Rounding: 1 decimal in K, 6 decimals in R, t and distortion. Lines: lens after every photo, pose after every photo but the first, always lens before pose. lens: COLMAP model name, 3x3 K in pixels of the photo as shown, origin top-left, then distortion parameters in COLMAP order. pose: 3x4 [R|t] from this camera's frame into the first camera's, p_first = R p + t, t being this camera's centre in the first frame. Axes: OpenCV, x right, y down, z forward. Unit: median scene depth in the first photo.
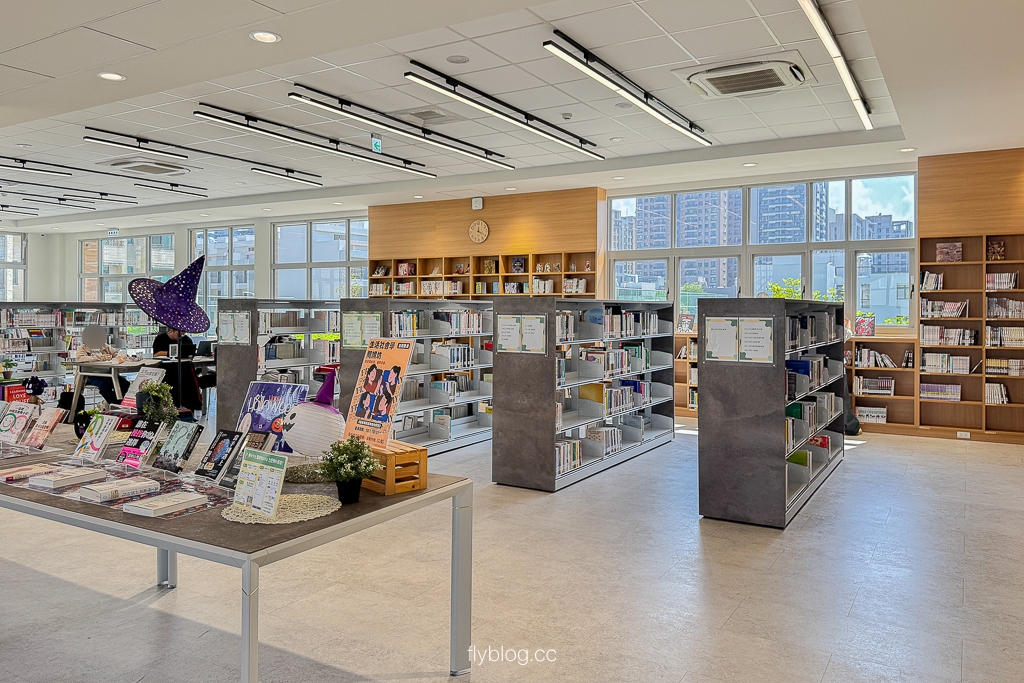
lens RADIAL K [[725.7, 0, 509.4], [0, 725.7, 306.1], [0, 0, 1]] dist [0.092133, -0.133253]
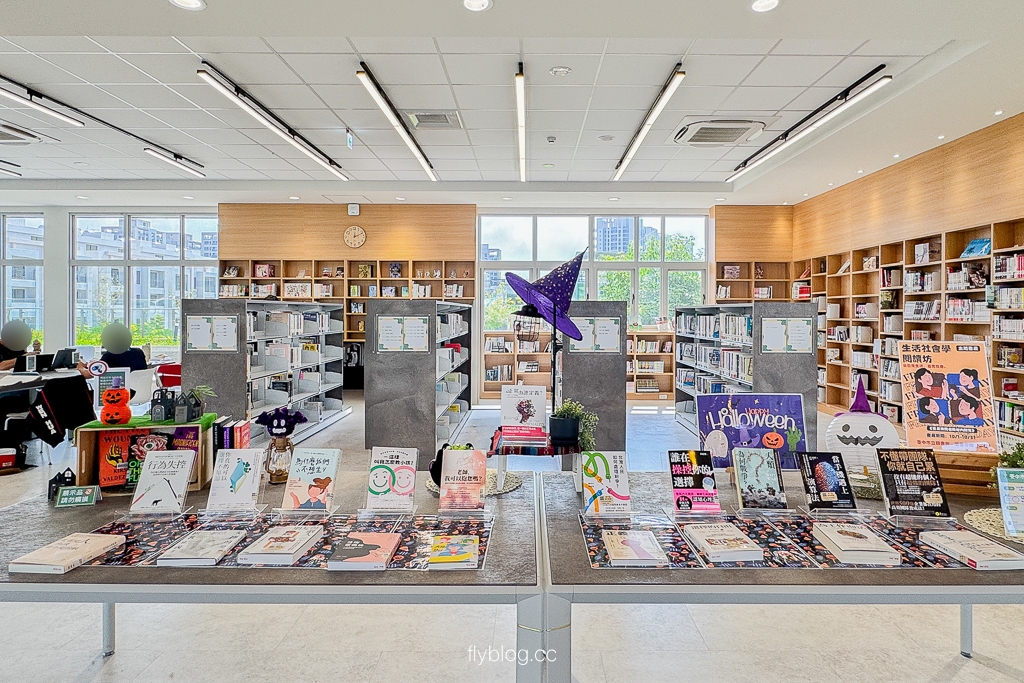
lens RADIAL K [[594.2, 0, 516.5], [0, 594.2, 315.9], [0, 0, 1]] dist [-0.004448, 0.000599]
pose [[0.867340, -0.003560, 0.497703, -0.270863], [-0.002305, 0.999935, 0.011170, 0.000480], [-0.497711, -0.010836, 0.867275, 0.149963]]
